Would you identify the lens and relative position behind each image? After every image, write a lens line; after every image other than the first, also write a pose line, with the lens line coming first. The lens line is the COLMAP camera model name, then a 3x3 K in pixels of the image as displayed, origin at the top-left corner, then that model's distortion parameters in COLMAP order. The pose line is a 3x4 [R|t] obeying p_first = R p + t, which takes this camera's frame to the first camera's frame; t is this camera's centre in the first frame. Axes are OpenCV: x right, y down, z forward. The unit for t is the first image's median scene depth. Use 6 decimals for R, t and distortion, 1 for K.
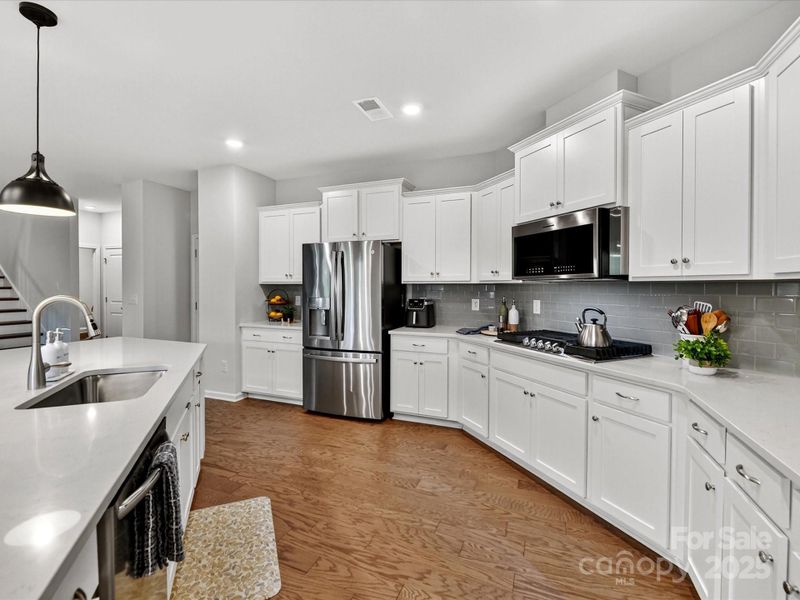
lens RADIAL K [[371.8, 0, 400.0], [0, 371.8, 292.0], [0, 0, 1]] dist [0.000575, -0.000258]
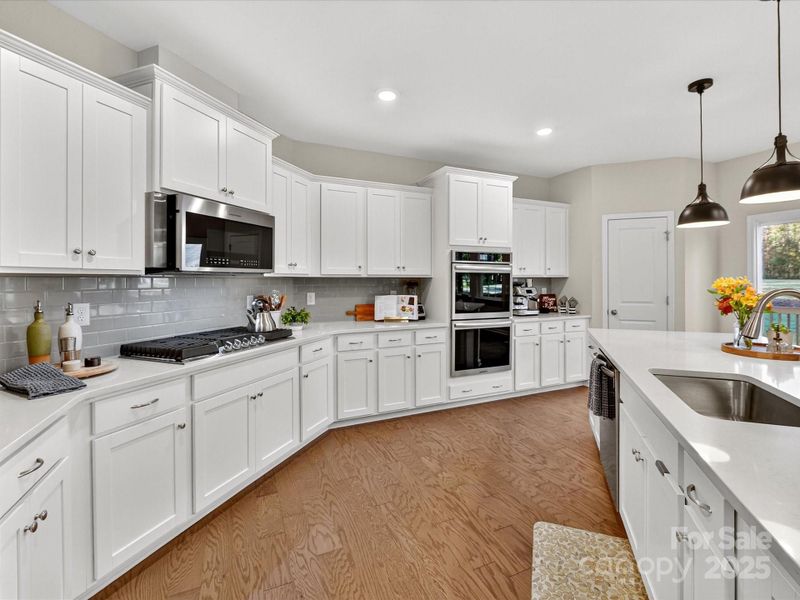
lens RADIAL K [[371.8, 0, 399.6], [0, 371.8, 283.8], [0, 0, 1]] dist [0.000575, -0.000258]
pose [[-0.723922, -0.004472, 0.689868, -0.706004], [0.009210, 0.999827, 0.016147, -0.023459], [-0.689821, 0.018043, -0.723755, 1.825660]]
